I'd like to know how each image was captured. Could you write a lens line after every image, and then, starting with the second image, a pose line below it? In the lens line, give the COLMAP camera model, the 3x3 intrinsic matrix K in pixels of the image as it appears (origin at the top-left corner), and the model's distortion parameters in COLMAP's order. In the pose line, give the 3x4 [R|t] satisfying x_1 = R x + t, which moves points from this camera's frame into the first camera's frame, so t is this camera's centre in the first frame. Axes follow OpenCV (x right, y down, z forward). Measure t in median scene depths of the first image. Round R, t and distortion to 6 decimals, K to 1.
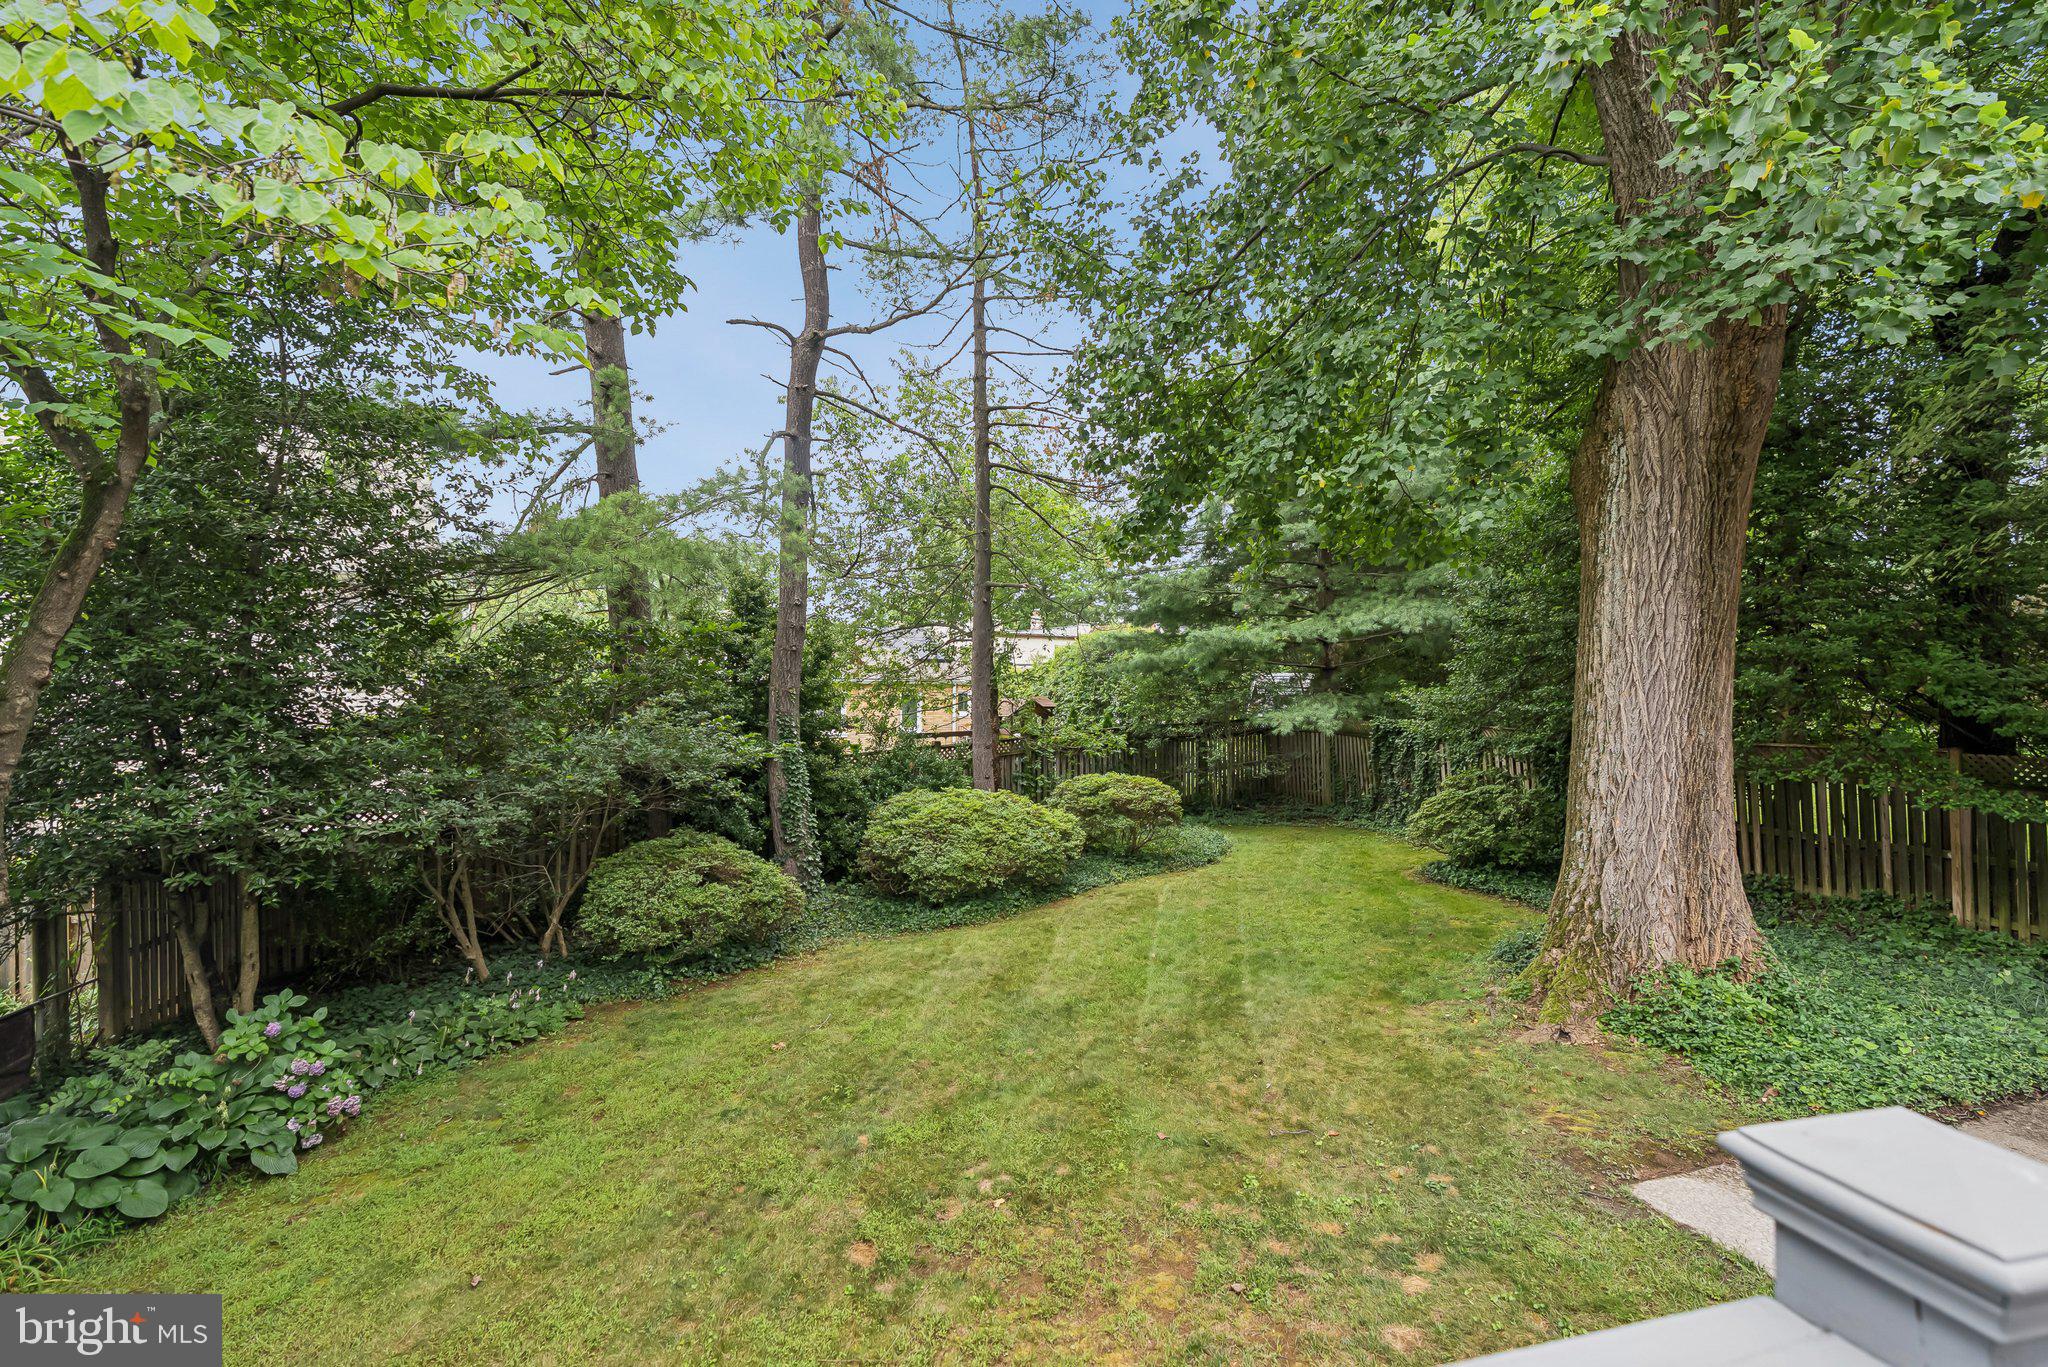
lens RADIAL K [[948.2, 0, 1022.7], [0, 948.2, 684.8], [0, 0, 1]] dist [-0.007443, 0.000411]
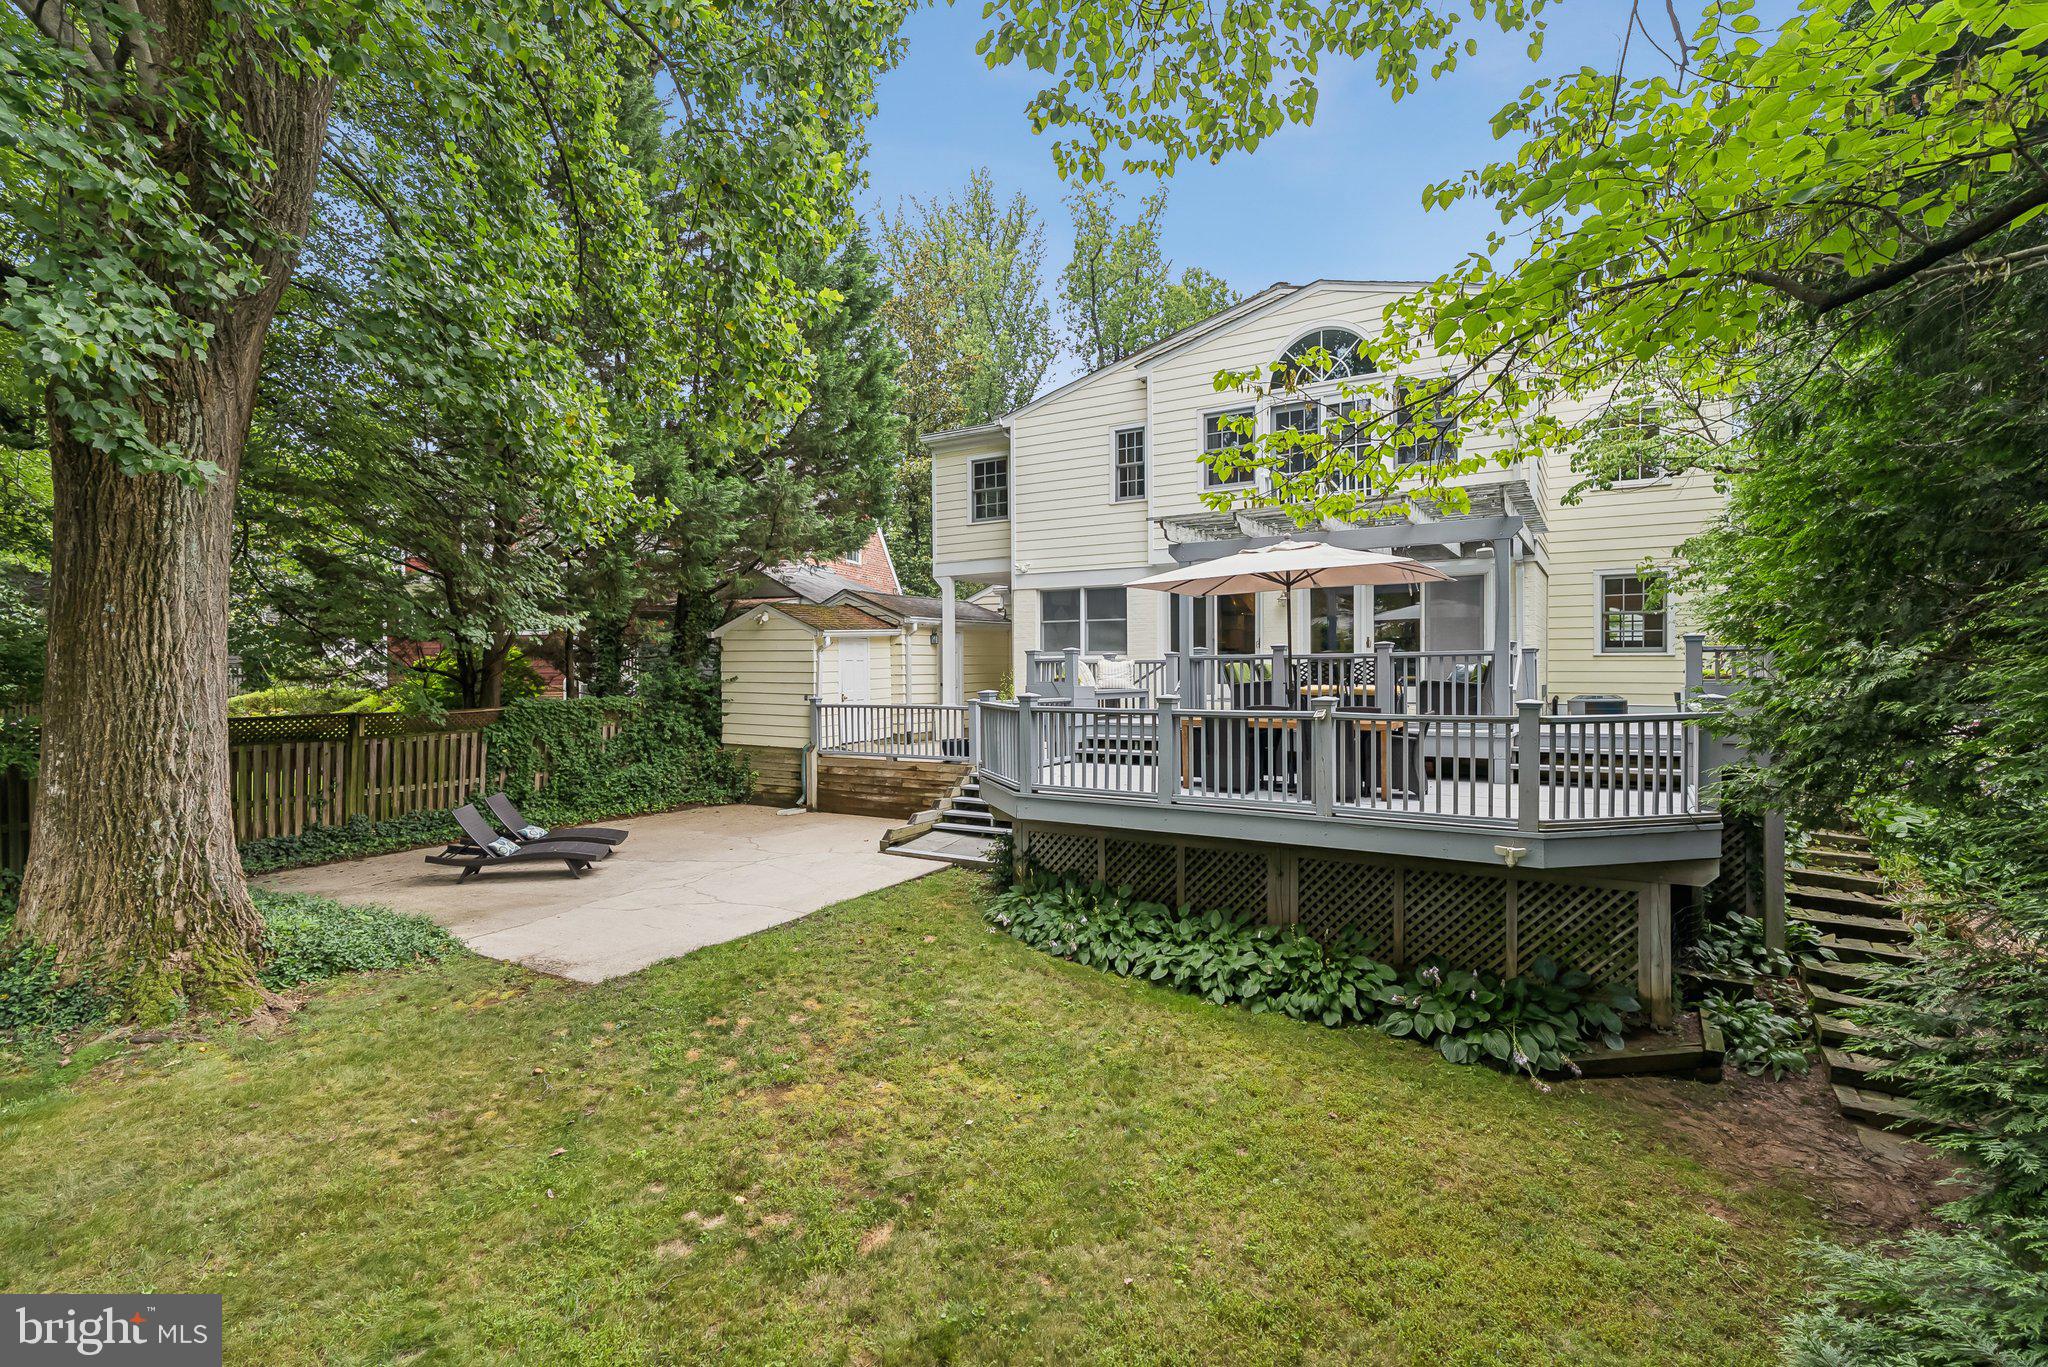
lens RADIAL K [[948.2, 0, 1023.9], [0, 948.2, 677.4], [0, 0, 1]] dist [-0.007443, 0.000411]
pose [[-0.697936, 0.003573, 0.716151, -0.793813], [0.002692, 0.999994, -0.002365, 0.028086], [-0.716155, 0.000277, -0.697941, 1.289450]]
